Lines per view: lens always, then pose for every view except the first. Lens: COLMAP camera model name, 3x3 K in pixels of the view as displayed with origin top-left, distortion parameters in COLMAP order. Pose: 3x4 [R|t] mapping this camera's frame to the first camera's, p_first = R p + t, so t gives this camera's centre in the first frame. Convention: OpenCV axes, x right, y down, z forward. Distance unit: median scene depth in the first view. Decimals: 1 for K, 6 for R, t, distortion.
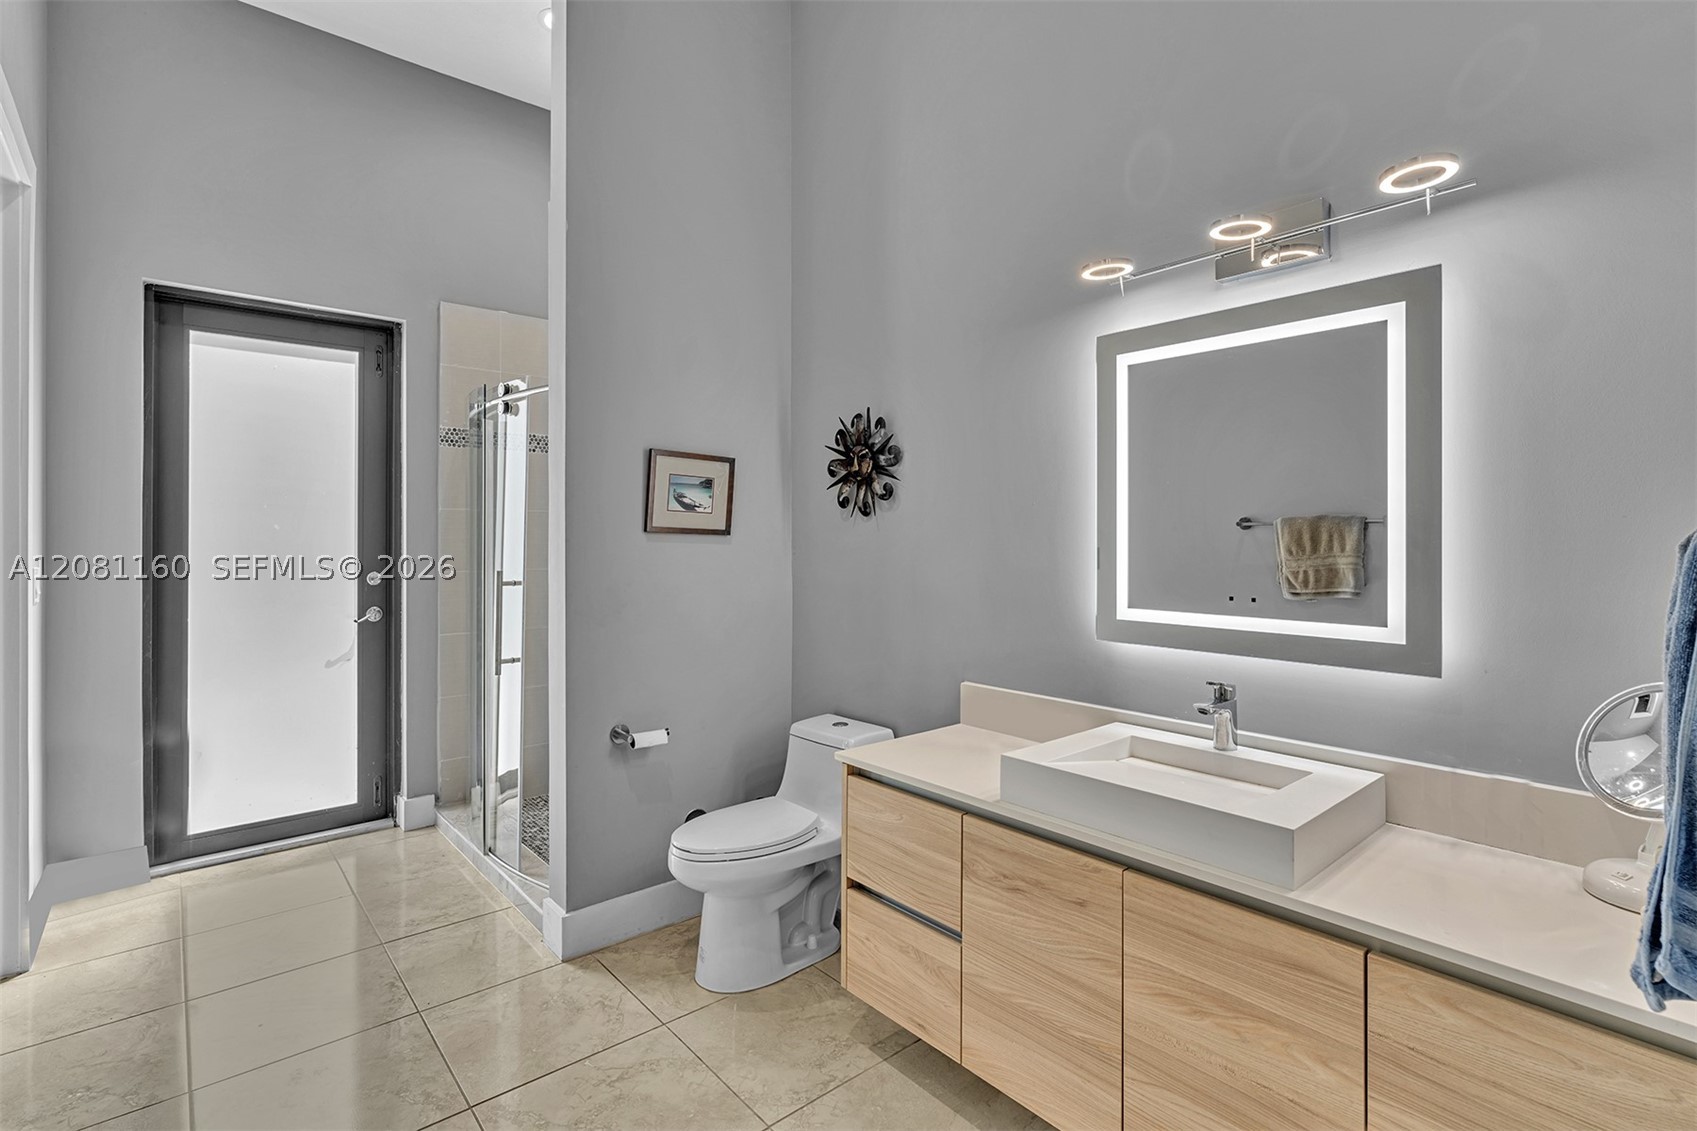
lens RADIAL K [[789.8, 0, 828.3], [0, 789.8, 548.8], [0, 0, 1]] dist [-0.005929, 0.004092]
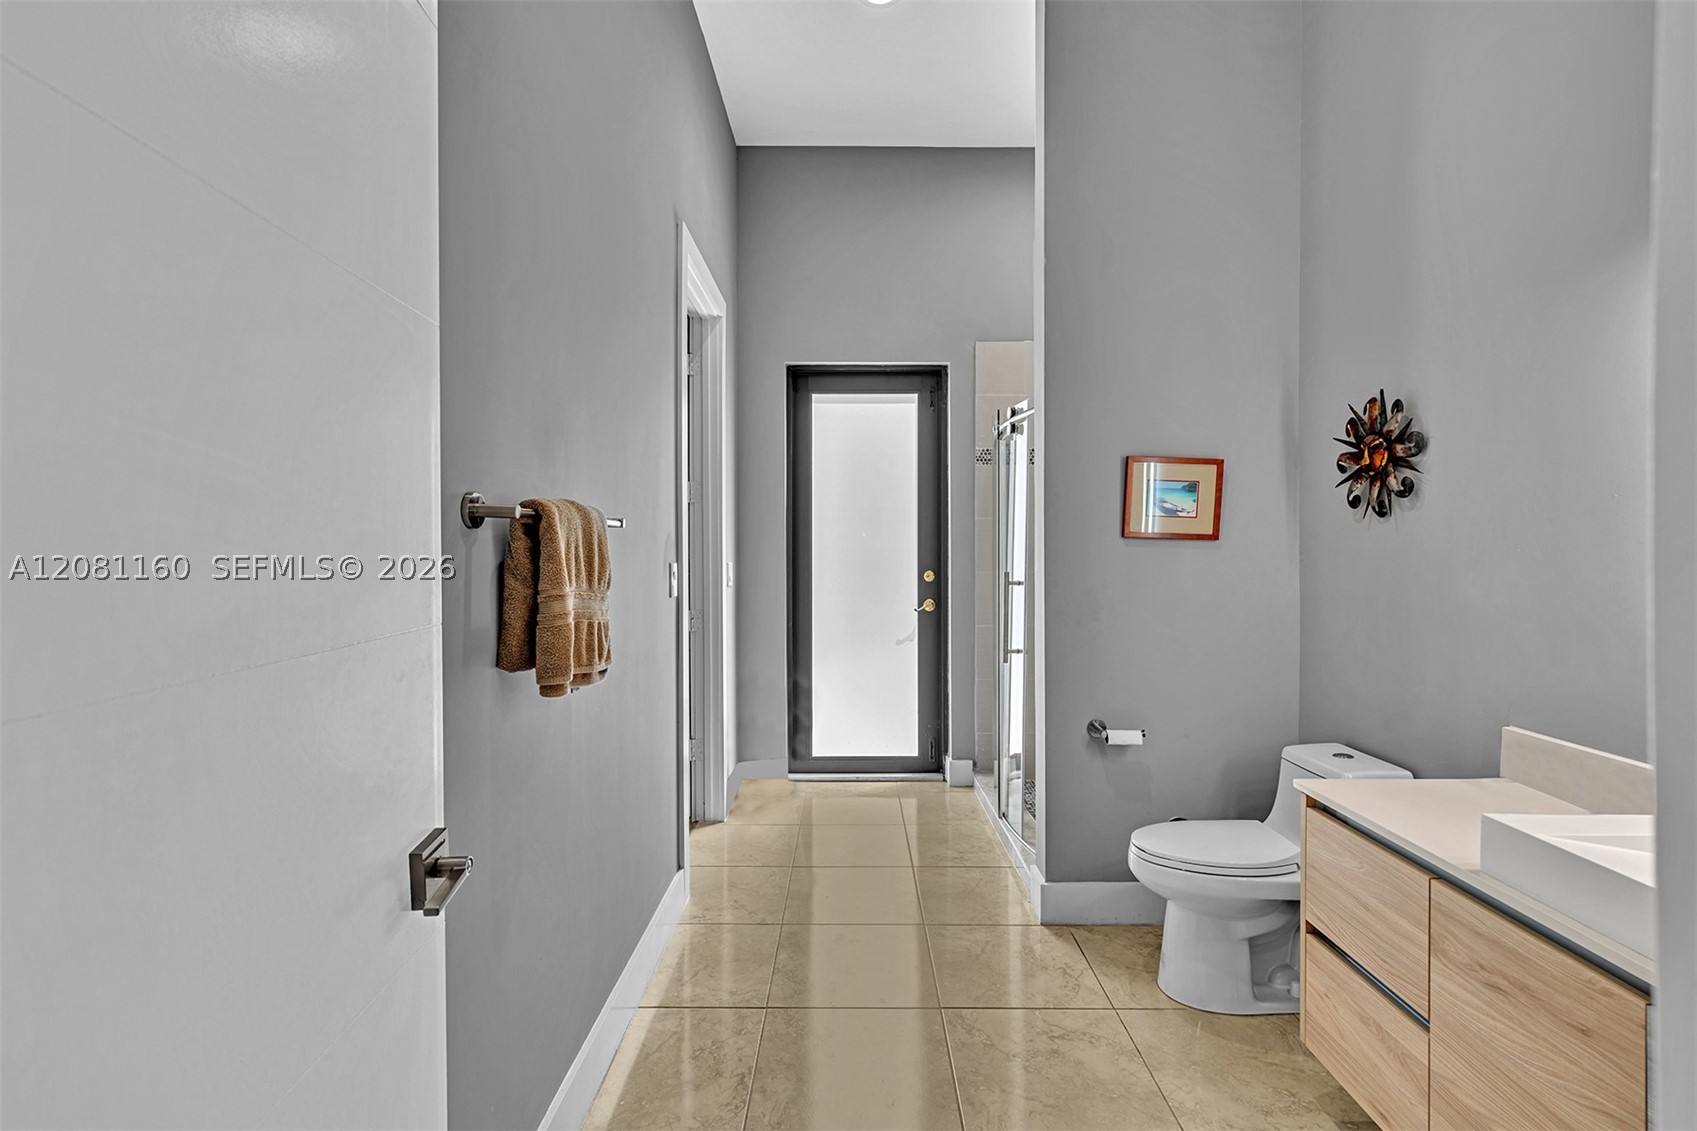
lens RADIAL K [[769.1, 0, 844.9], [0, 769.1, 561.0], [0, 0, 1]] dist [-0.007772, 0.004723]
pose [[0.764853, 0.014310, -0.644045, 0.139659], [-0.008224, 0.999889, 0.012449, 0.000208], [0.644152, -0.004225, 0.764886, -0.003760]]
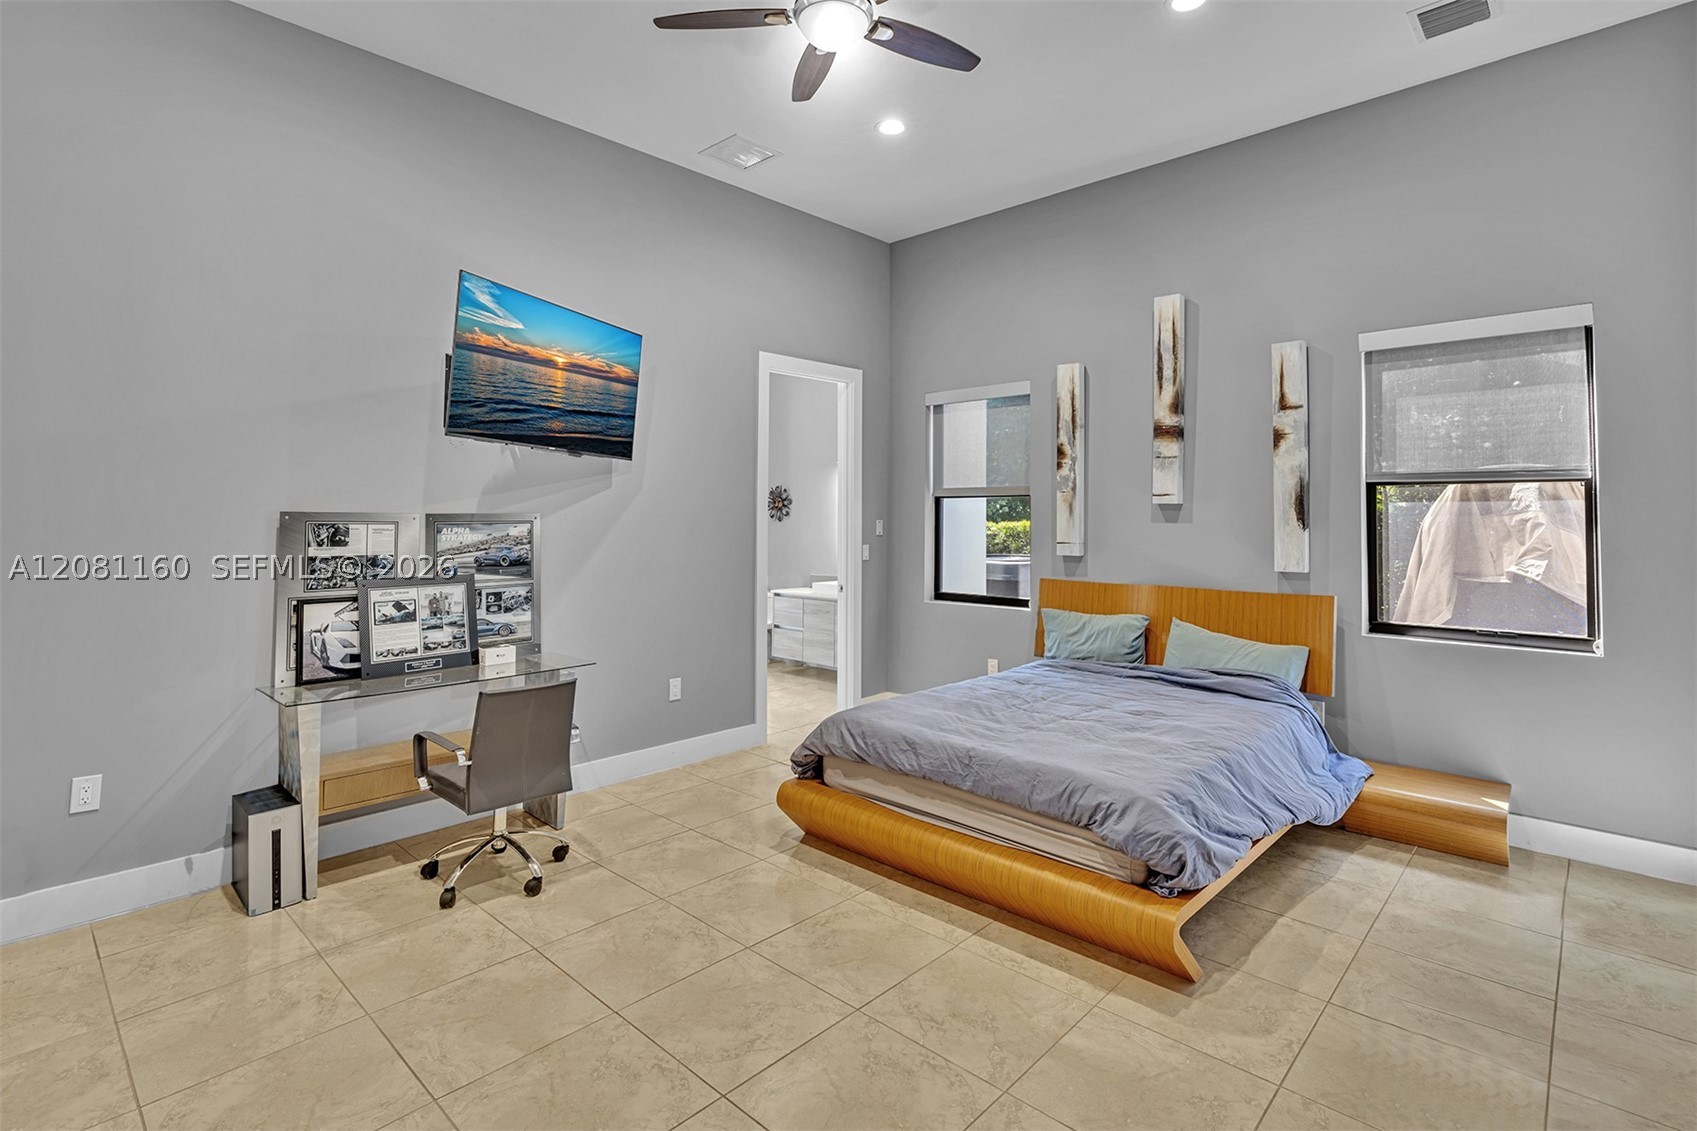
lens RADIAL K [[821.3, 0, 845.3], [0, 821.3, 545.7], [0, 0, 1]] dist [-0.001029, 0.000342]
pose [[0.993781, -0.000272, 0.111348, -0.053208], [-0.000443, 0.999979, 0.006397, 0.030170], [-0.111347, -0.006406, 0.993761, -2.085470]]
